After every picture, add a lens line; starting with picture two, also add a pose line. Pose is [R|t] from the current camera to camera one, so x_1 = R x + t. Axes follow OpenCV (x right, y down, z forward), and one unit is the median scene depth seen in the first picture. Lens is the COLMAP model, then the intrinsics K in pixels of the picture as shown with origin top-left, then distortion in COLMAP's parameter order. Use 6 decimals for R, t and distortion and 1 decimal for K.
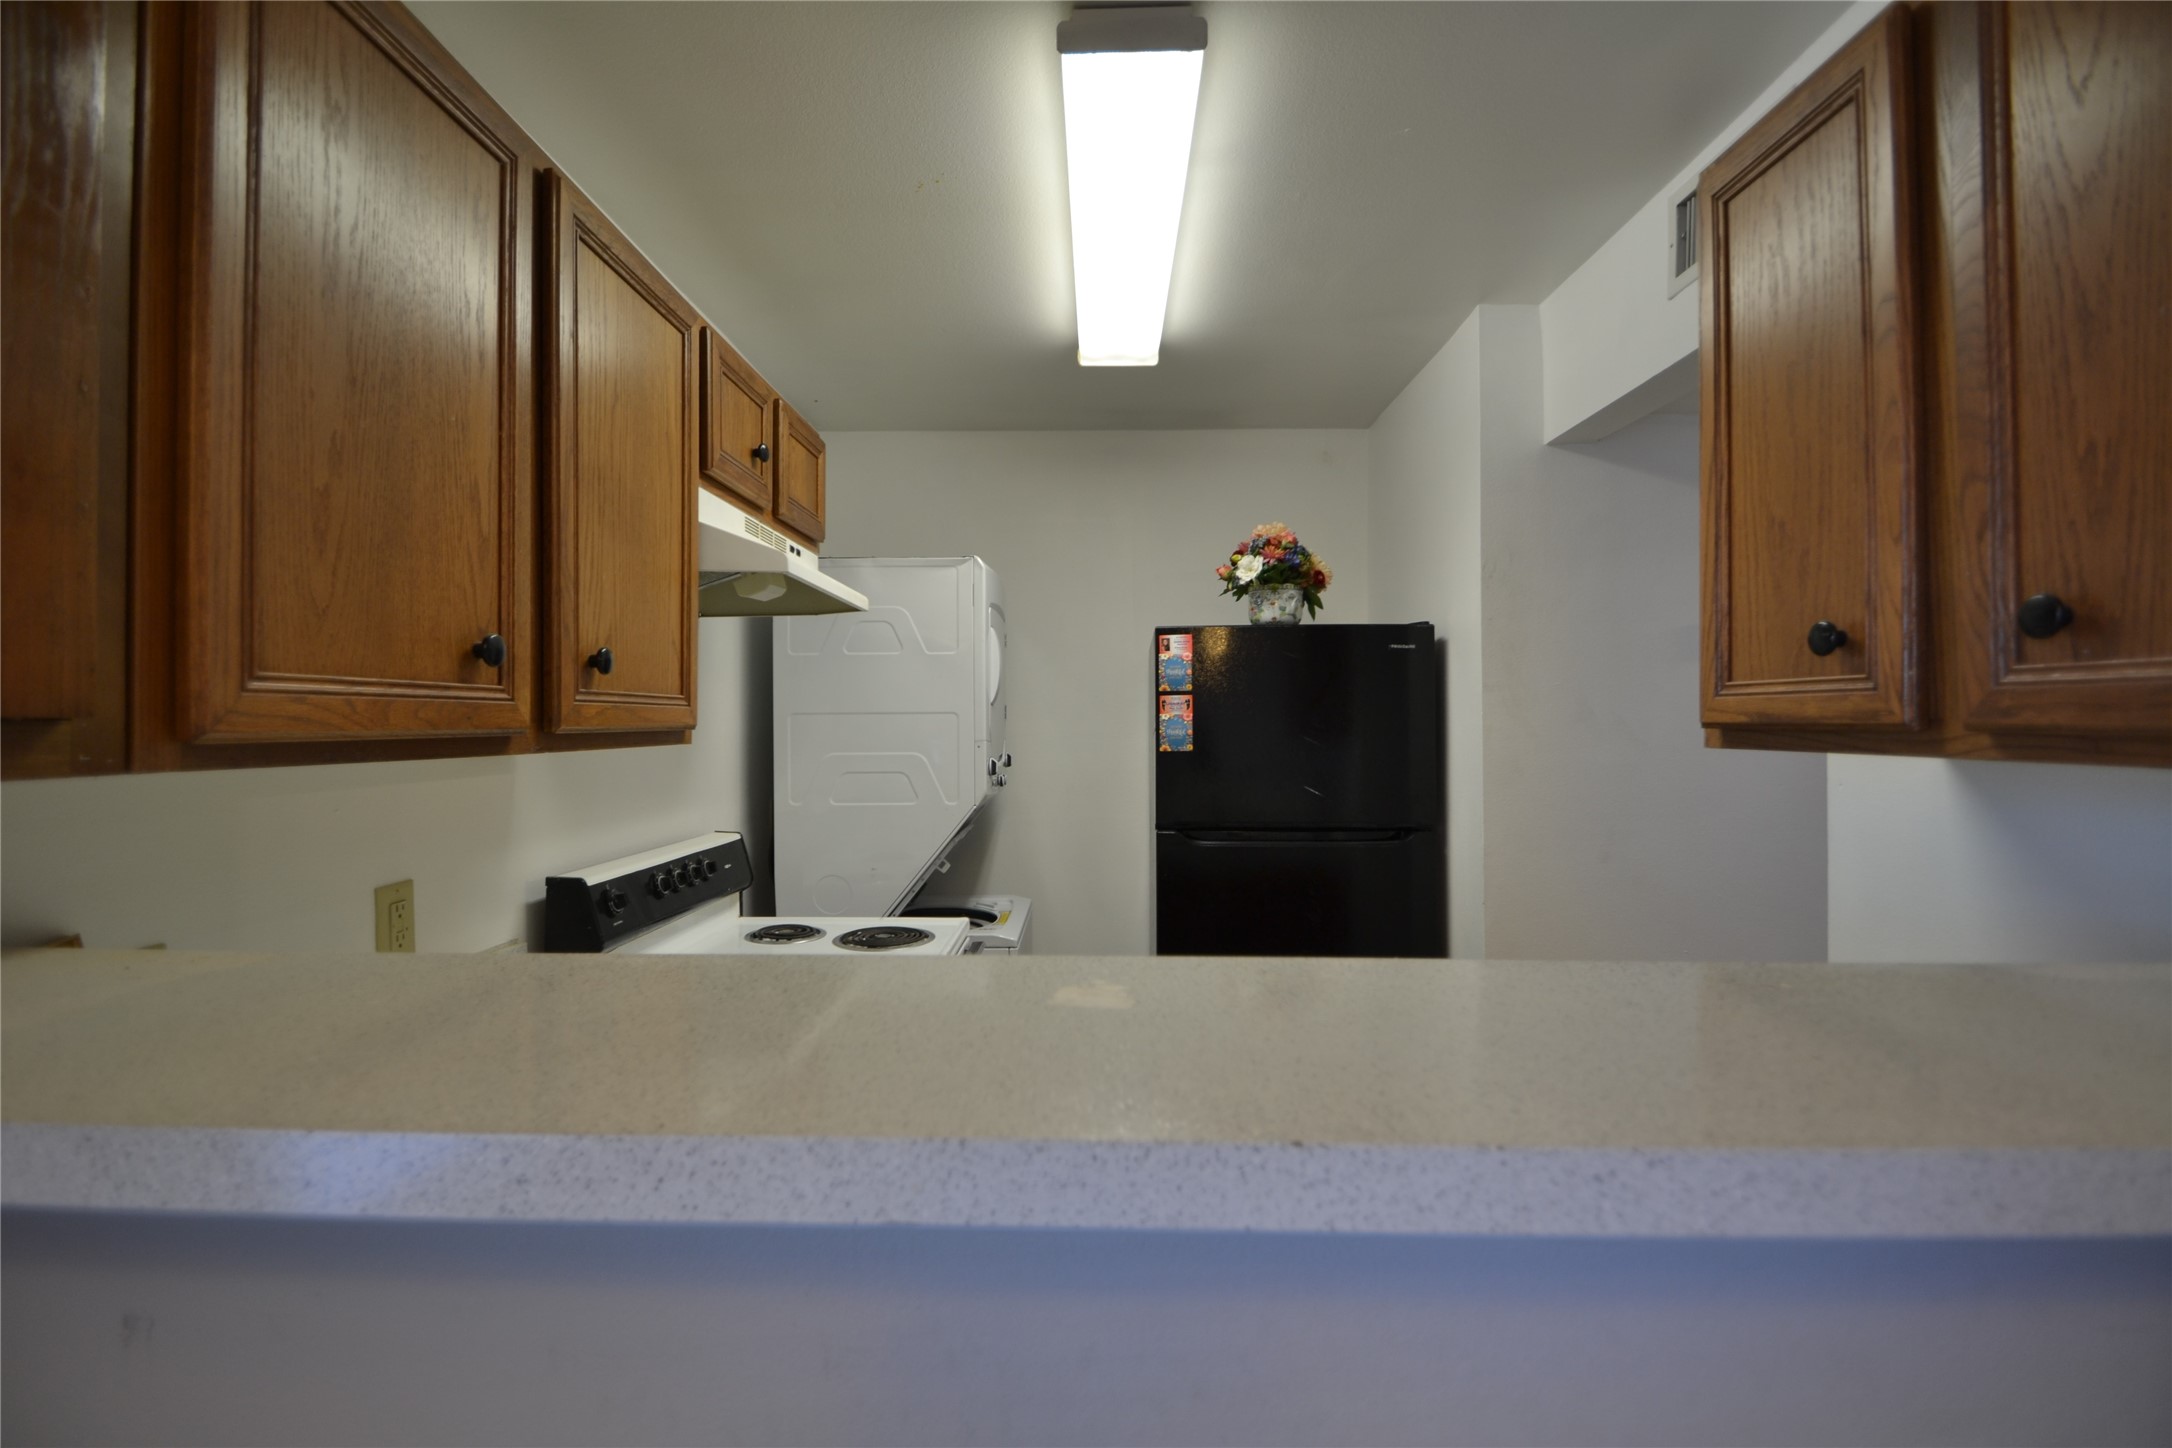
lens RADIAL K [[968.0, 0, 1073.9], [0, 968.0, 724.3], [0, 0, 1]] dist [0.011374, -0.017163]
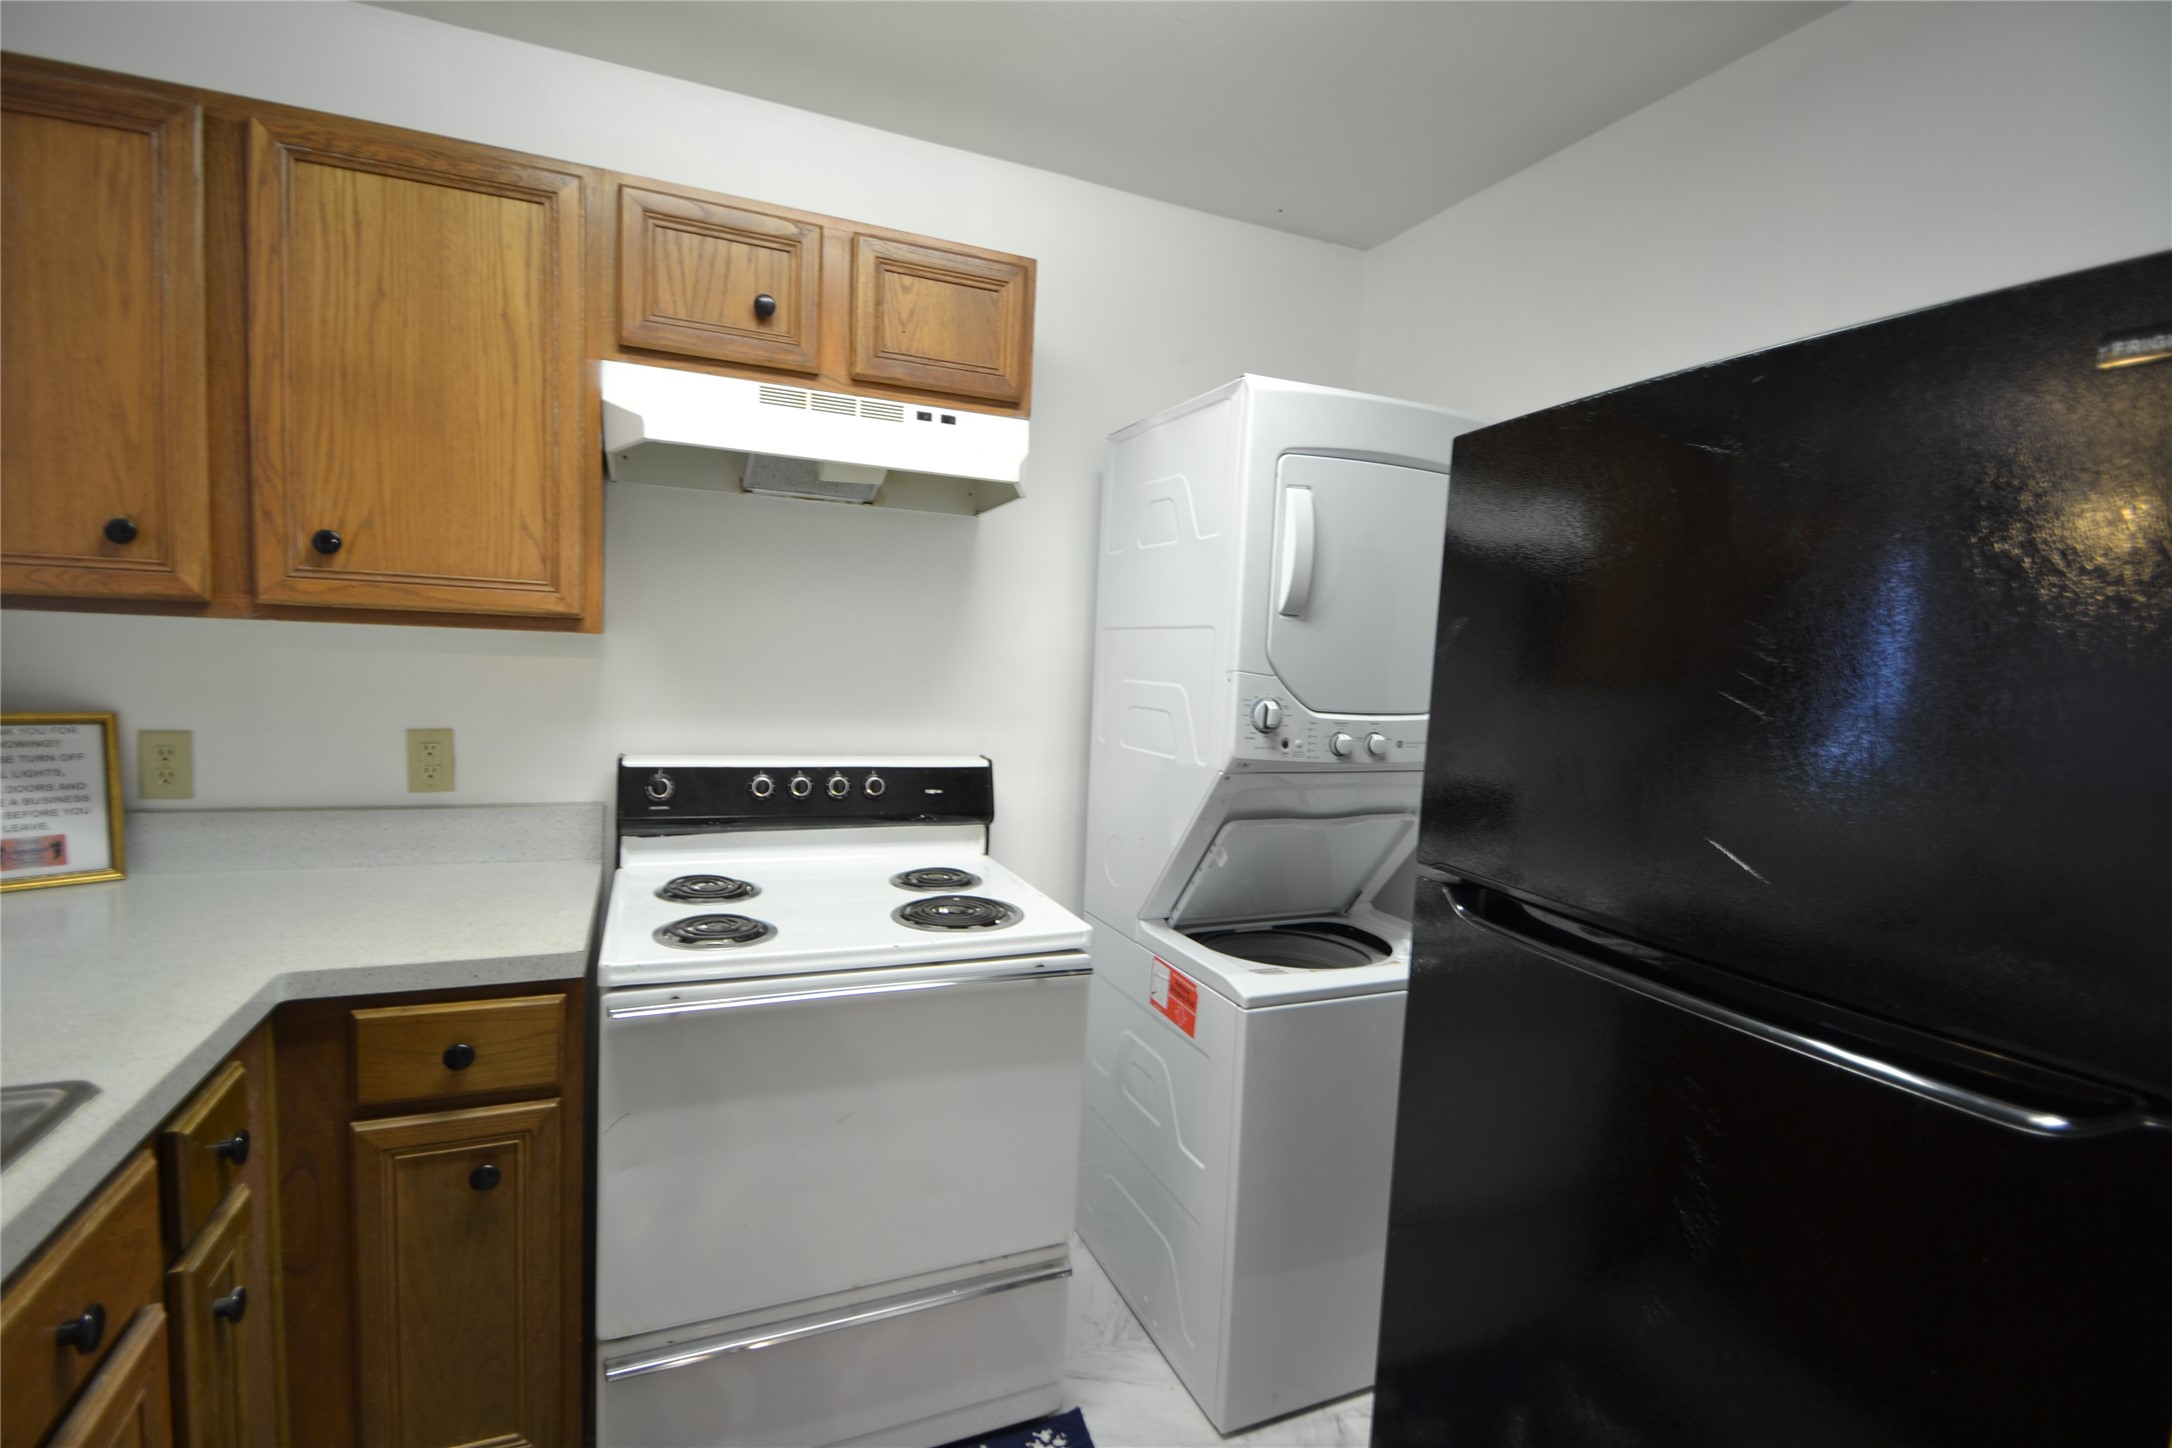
lens RADIAL K [[968.0, 0, 1073.9], [0, 968.0, 724.3], [0, 0, 1]] dist [0.011374, -0.017163]
pose [[0.418582, 0.091831, -0.903524, 0.538432], [-0.048397, 0.995717, 0.078780, 0.008166], [0.906889, 0.010752, 0.421233, 0.788127]]
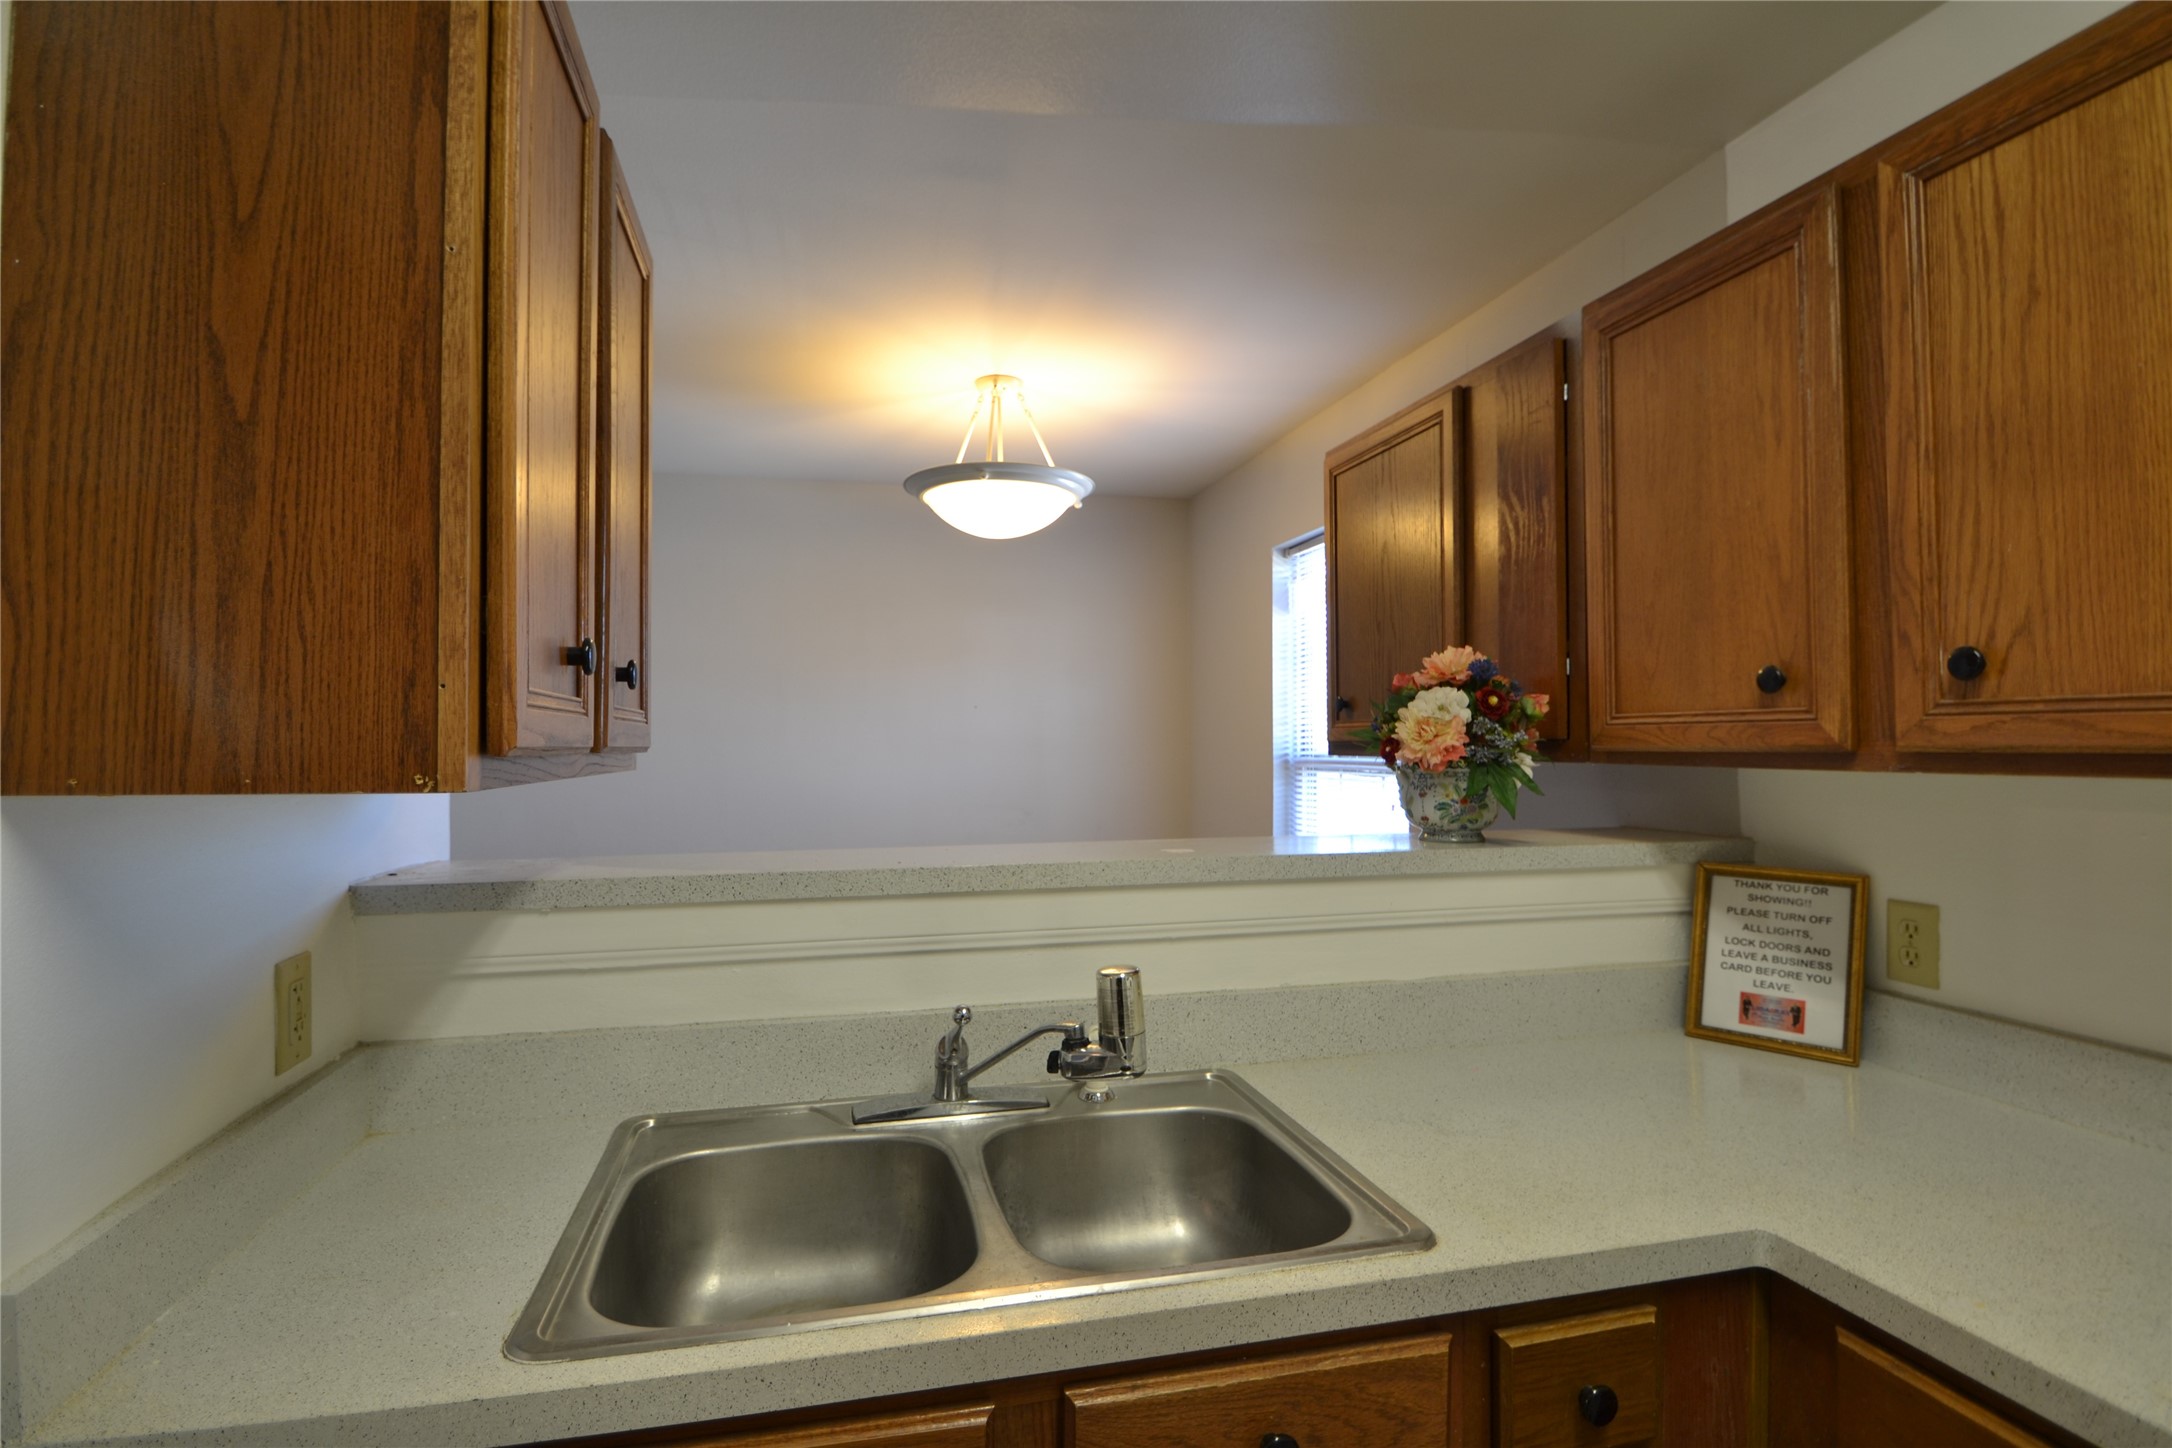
lens RADIAL K [[1052.0, 0, 1069.6], [0, 1052.0, 727.1], [0, 0, 1]] dist [0.001941, -0.016382]
pose [[-0.966007, 0.002811, -0.258502, 0.273488], [0.005840, 0.999923, -0.010949, -0.004712], [0.258451, -0.012086, -0.965949, 0.986794]]
